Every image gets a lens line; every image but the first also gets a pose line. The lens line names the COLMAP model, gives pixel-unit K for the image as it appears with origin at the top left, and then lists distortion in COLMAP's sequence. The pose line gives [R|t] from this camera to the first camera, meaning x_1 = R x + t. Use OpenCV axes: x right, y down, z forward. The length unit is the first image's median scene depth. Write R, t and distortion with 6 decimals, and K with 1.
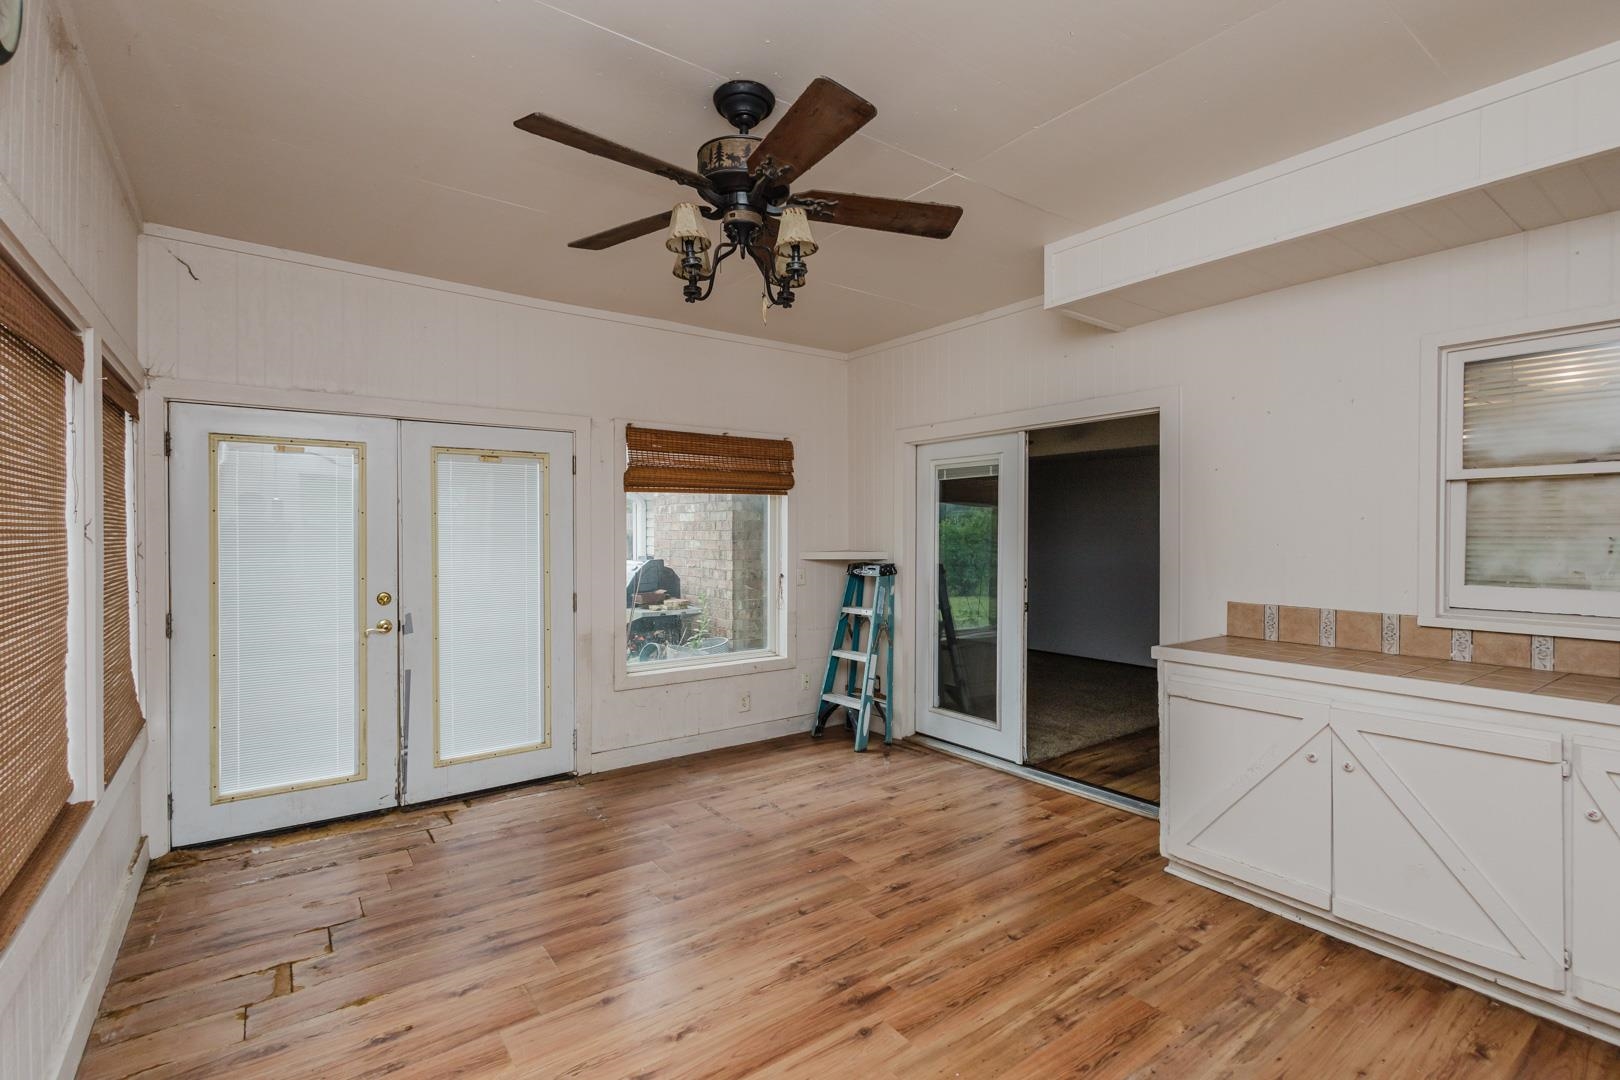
lens RADIAL K [[745.5, 0, 808.8], [0, 745.5, 534.8], [0, 0, 1]] dist [0.005112, -0.001377]
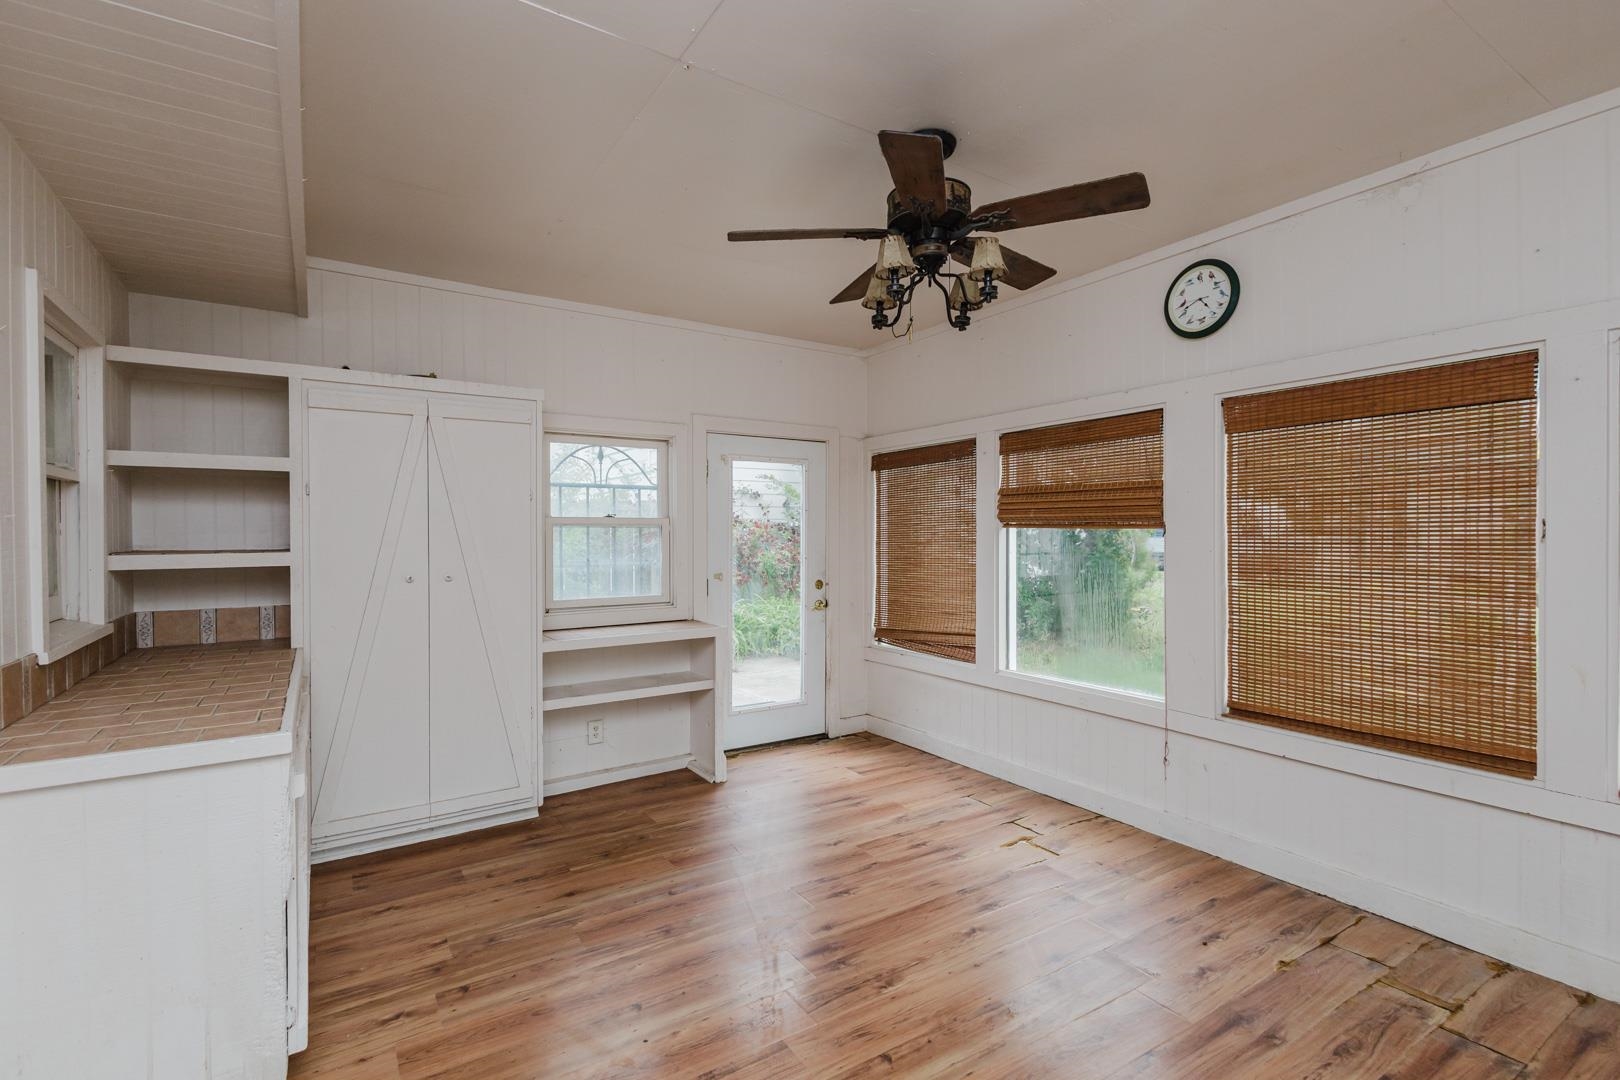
lens RADIAL K [[745.5, 0, 808.2], [0, 745.5, 539.7], [0, 0, 1]] dist [0.005112, -0.001377]
pose [[-0.997842, 0.005434, 0.065436, 0.019065], [0.006345, 0.999886, 0.013721, -0.009343], [-0.065354, 0.014107, -0.997762, 1.999749]]
